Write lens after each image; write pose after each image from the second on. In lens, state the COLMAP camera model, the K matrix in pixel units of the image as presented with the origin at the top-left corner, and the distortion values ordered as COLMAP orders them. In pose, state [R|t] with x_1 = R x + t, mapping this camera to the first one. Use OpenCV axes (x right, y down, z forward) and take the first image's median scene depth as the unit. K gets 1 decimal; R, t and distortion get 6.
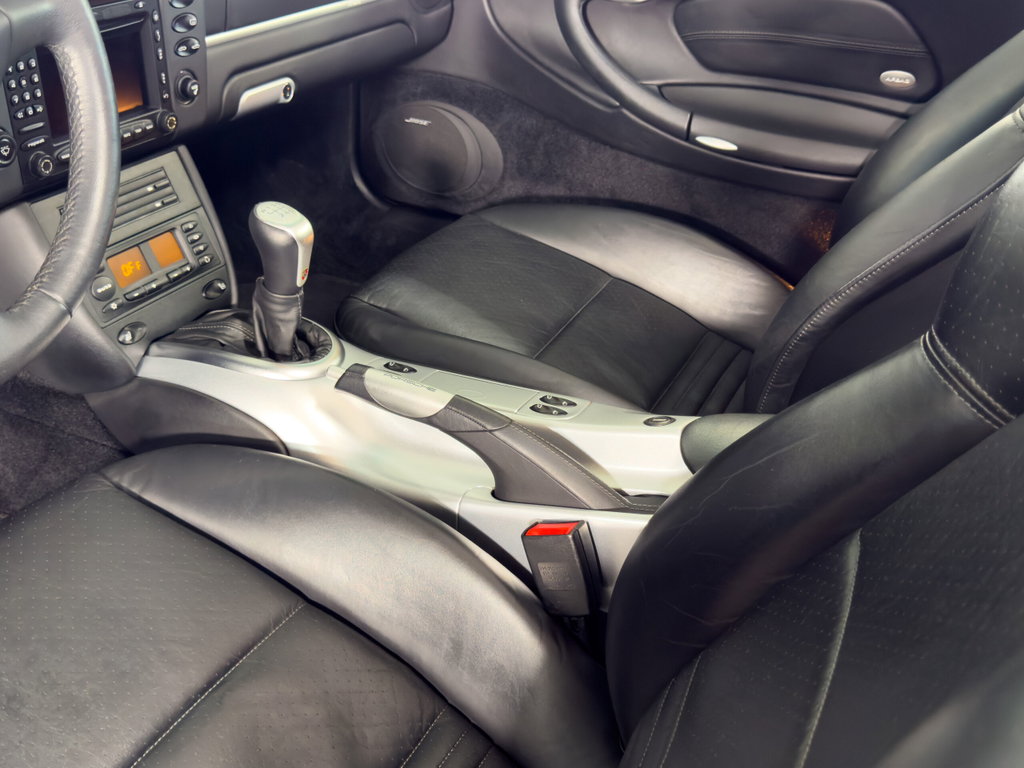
lens RADIAL K [[1022.7, 0, 512.9], [0, 1022.7, 392.1], [0, 0, 1]] dist [0.184552, -0.454727]
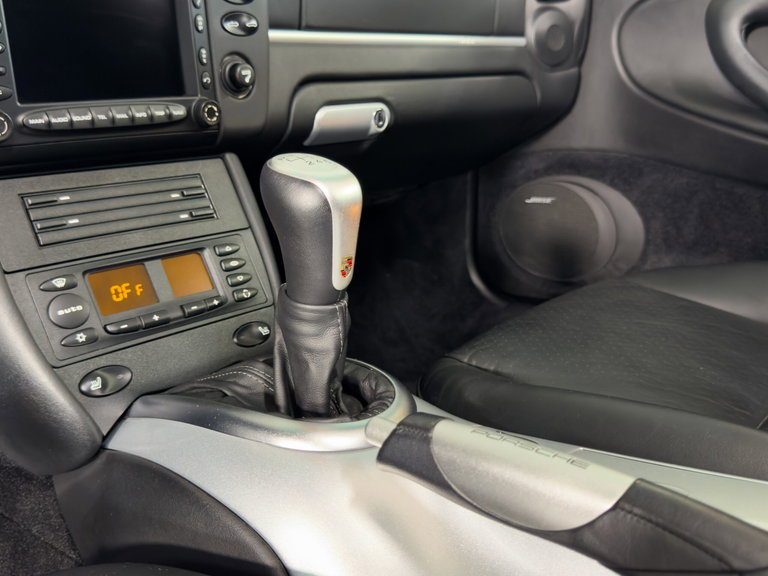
lens RADIAL K [[776.1, 0, 382.7], [0, 776.1, 297.8], [0, 0, 1]] dist [0.183999, -0.491379]
pose [[0.959189, -0.033753, -0.280743, -0.052758], [-0.047539, 0.959469, -0.277776, 0.022121], [0.278740, 0.279786, 0.918708, 0.544607]]
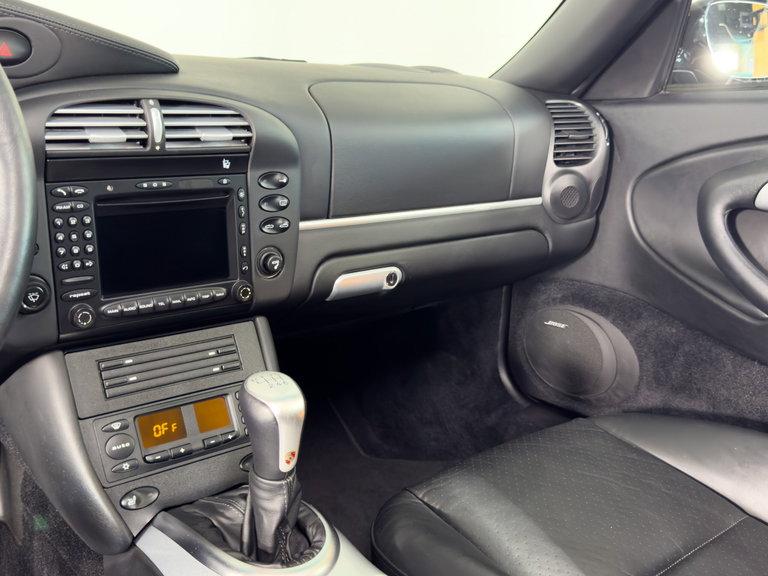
lens RADIAL K [[767.1, 0, 384.7], [0, 767.1, 294.1], [0, 0, 1]] dist [0.184552, -0.454727]
pose [[0.904087, 0.049017, -0.424528, 0.118694], [-0.180325, 0.944387, -0.274983, -0.072623], [0.387440, 0.325162, 0.862647, 0.394435]]
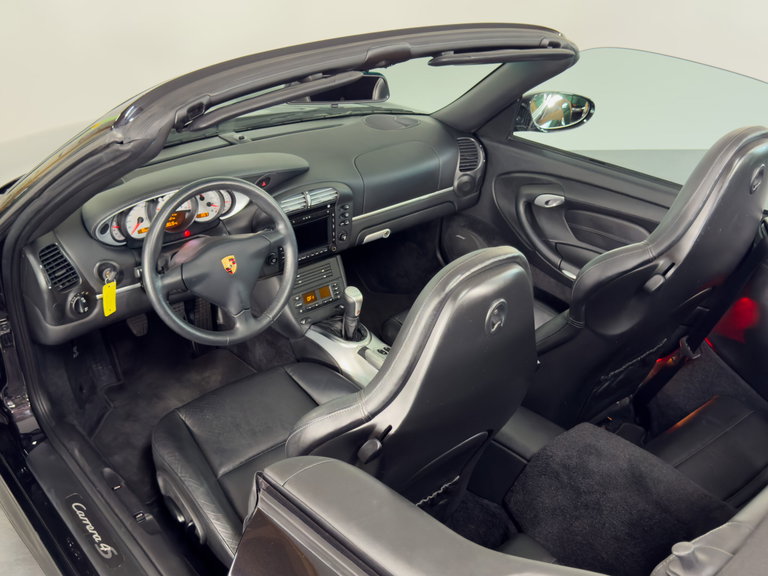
lens RADIAL K [[767.1, 0, 384.7], [0, 767.1, 294.1], [0, 0, 1]] dist [0.184552, -0.454727]
pose [[0.913842, 0.163798, -0.371568, 0.588972], [-0.182117, 0.983170, -0.014490, -0.132036], [0.362941, 0.080910, 0.928293, -0.871776]]
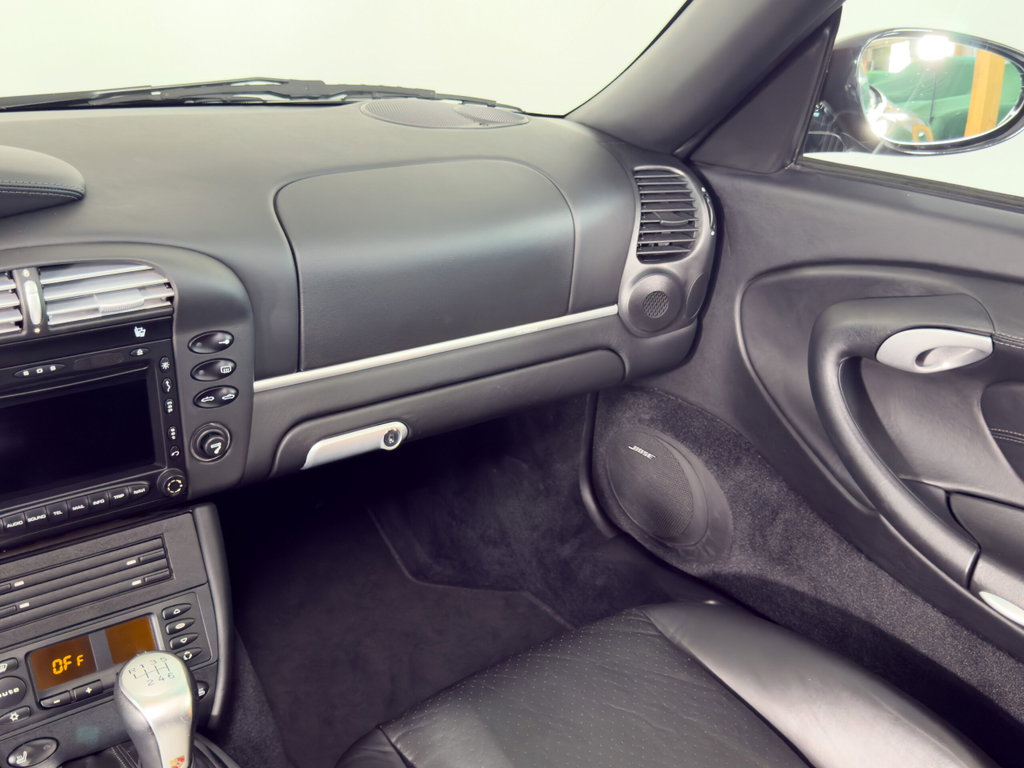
lens RADIAL K [[1022.7, 0, 512.9], [0, 1022.7, 392.1], [0, 0, 1]] dist [0.184552, -0.454727]
pose [[0.884131, 0.155703, -0.440533, 0.240523], [-0.225169, 0.968121, -0.109730, -0.297485], [0.409404, 0.196210, 0.891005, 0.378579]]
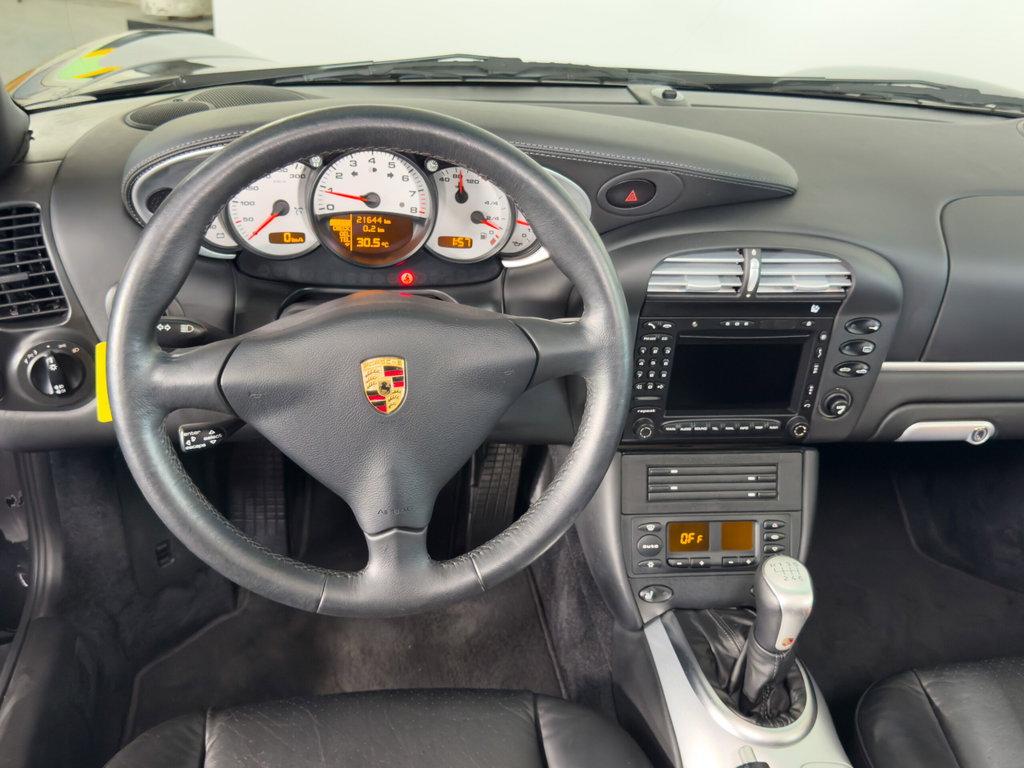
lens RADIAL K [[1022.7, 0, 512.9], [0, 1022.7, 392.1], [0, 0, 1]] dist [0.184552, -0.454727]
pose [[0.561944, 0.385322, -0.731947, 0.230830], [-0.459623, 0.881150, 0.110998, -0.272803], [0.687725, 0.274045, 0.672260, 0.127826]]
